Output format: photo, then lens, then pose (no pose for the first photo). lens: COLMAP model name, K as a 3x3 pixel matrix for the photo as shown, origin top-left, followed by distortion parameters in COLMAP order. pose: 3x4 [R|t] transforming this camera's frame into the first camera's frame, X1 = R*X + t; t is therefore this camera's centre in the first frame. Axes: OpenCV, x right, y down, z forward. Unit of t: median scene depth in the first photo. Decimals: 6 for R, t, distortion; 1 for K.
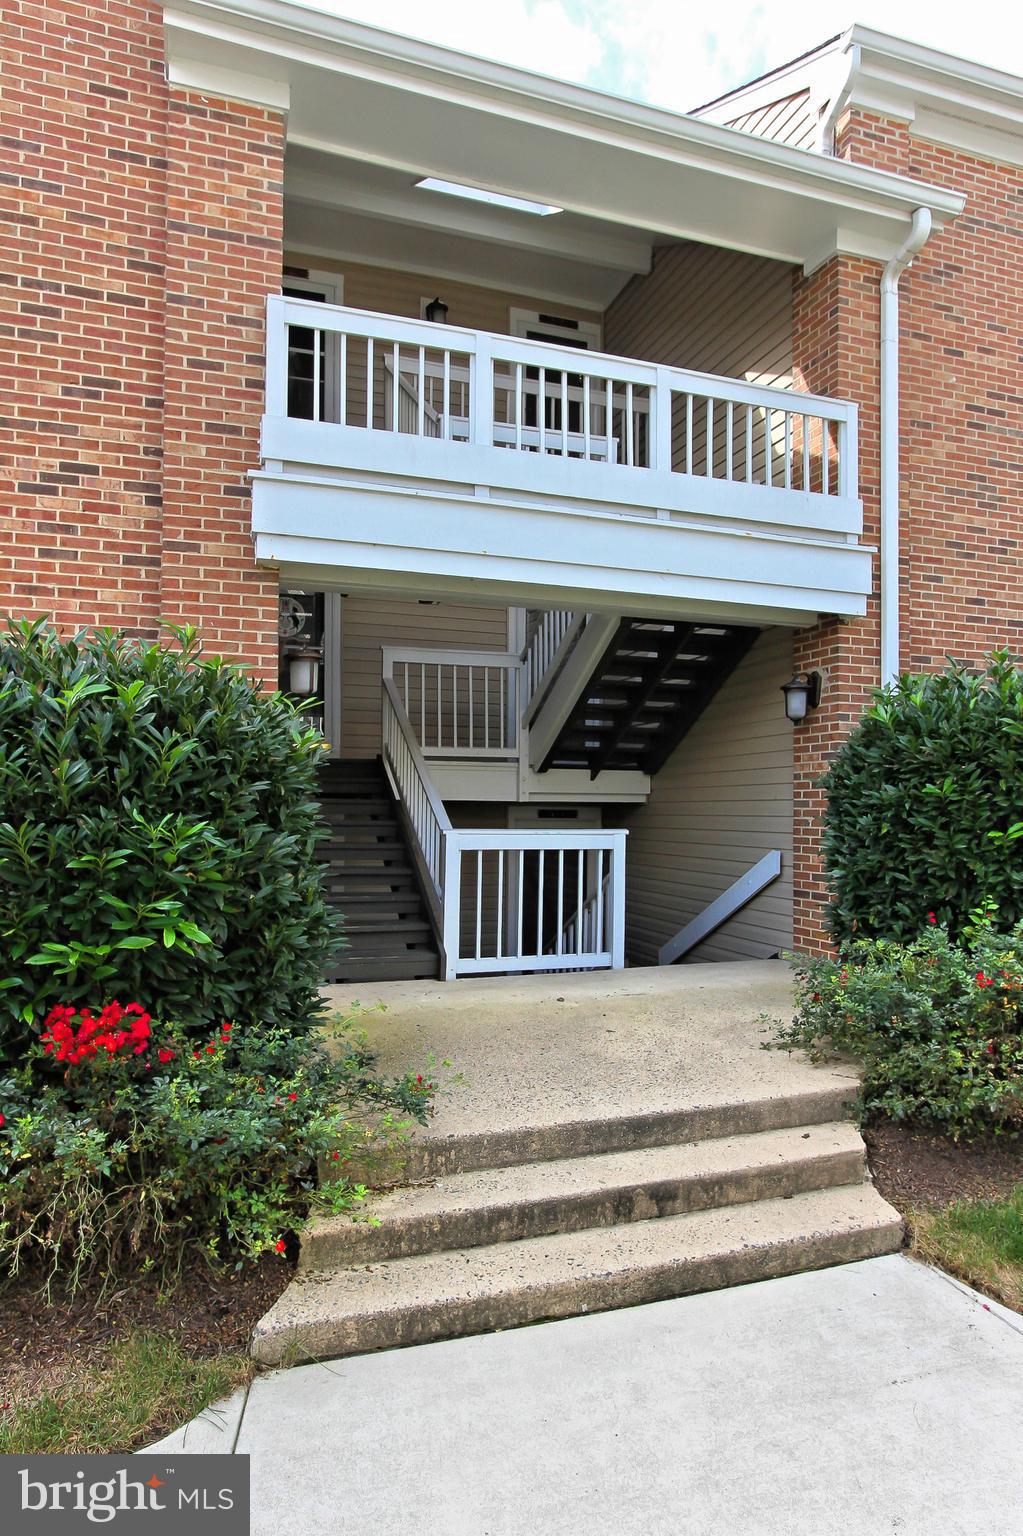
lens RADIAL K [[930.1, 0, 513.6], [0, 930.1, 784.4], [0, 0, 1]] dist [-0.000727, -0.001329]
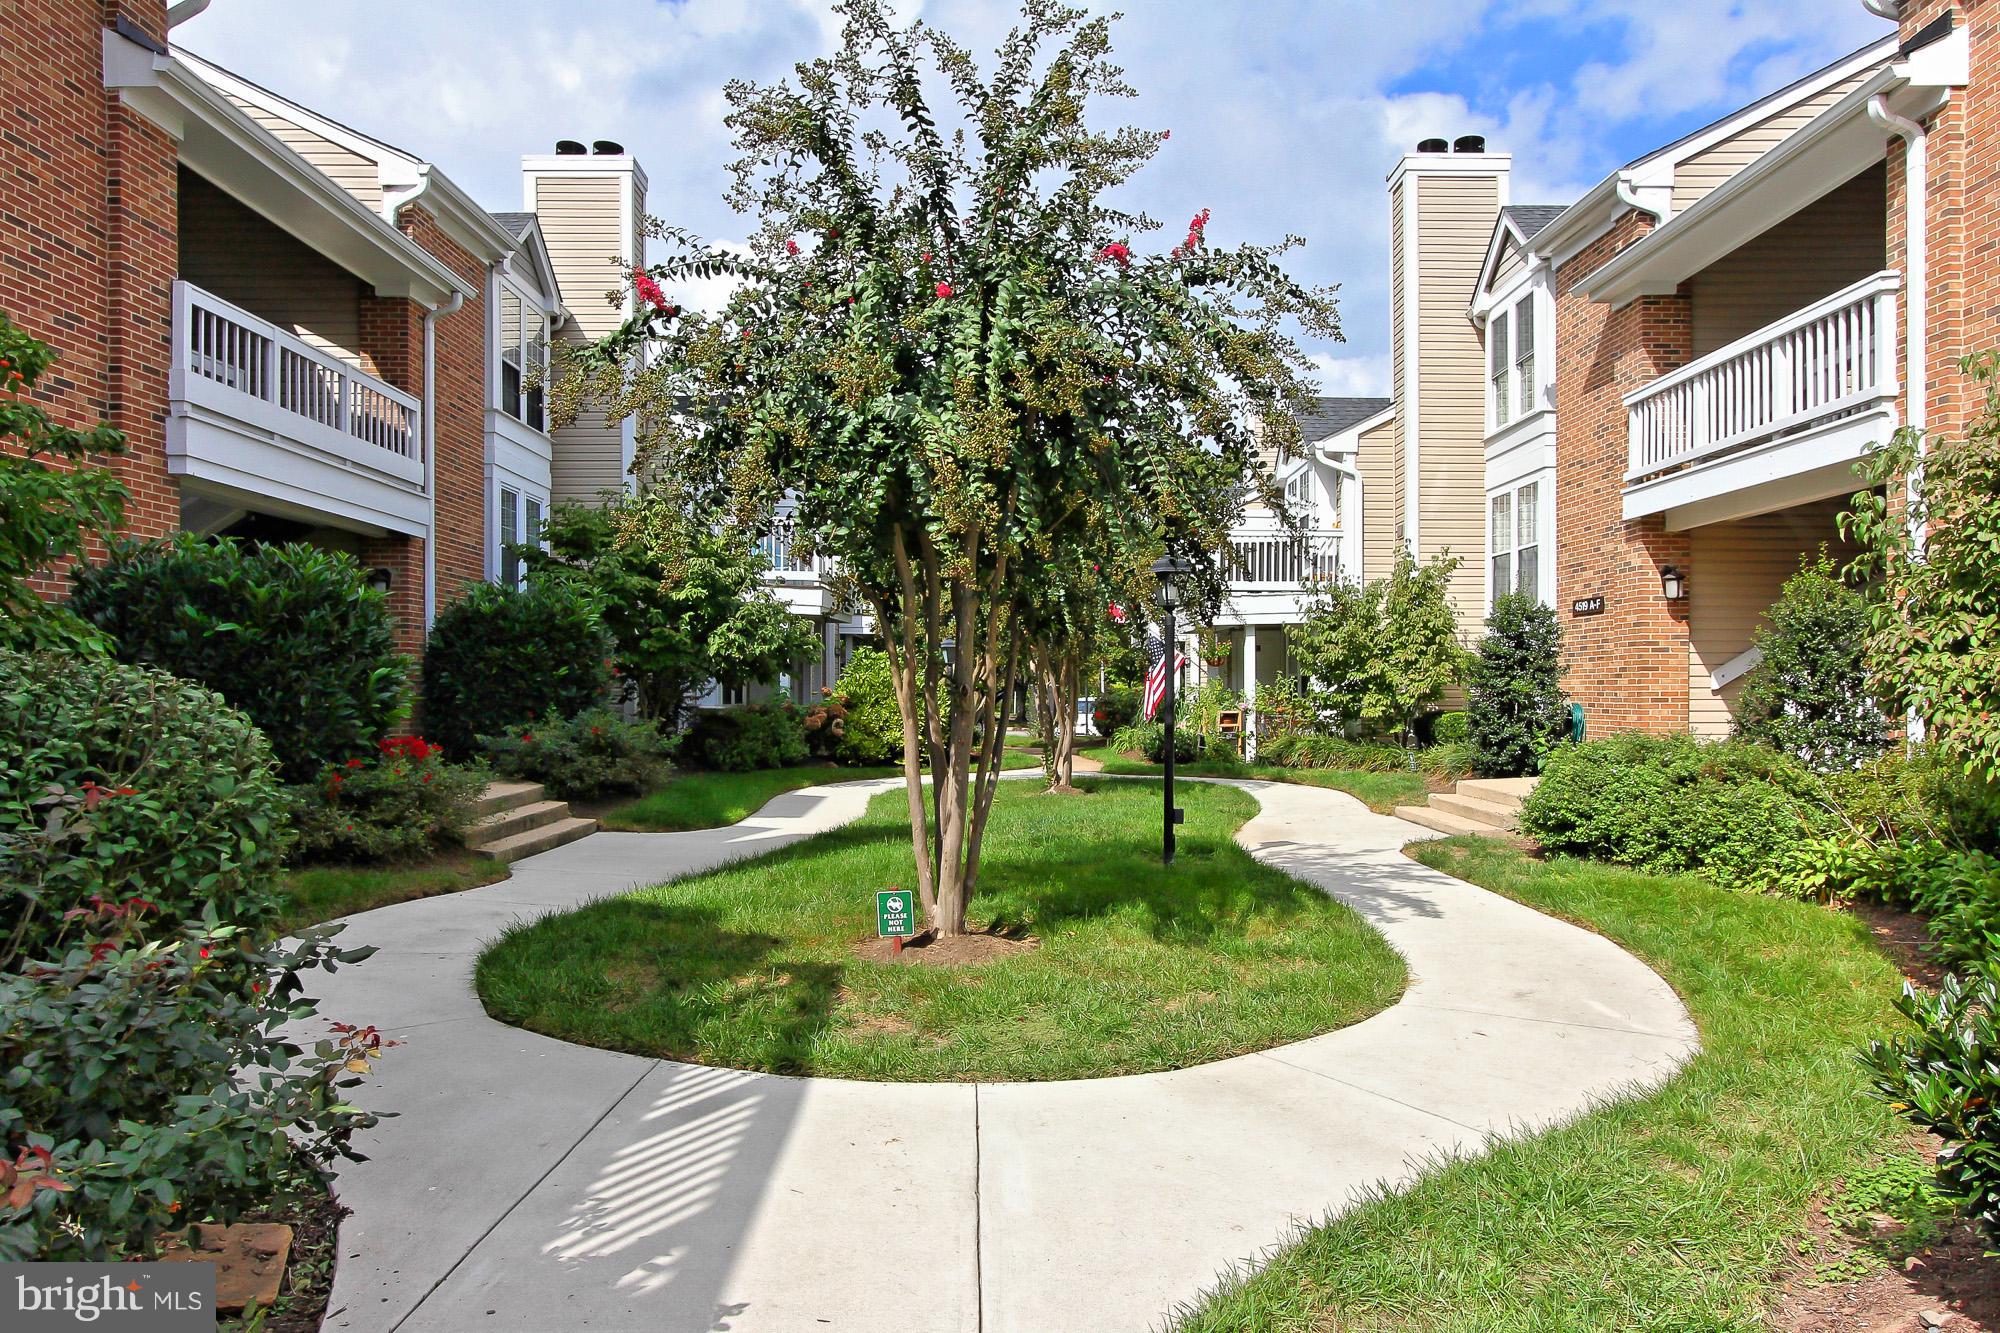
lens RADIAL K [[1286.1, 0, 1001.6], [0, 1286.1, 673.6], [0, 0, 1]] dist [0.002215, 0.000061]
pose [[0.337796, 0.008177, 0.941184, -1.525783], [-0.013132, 0.999906, -0.003974, 0.045982], [-0.941128, -0.011018, 0.337872, -0.739822]]
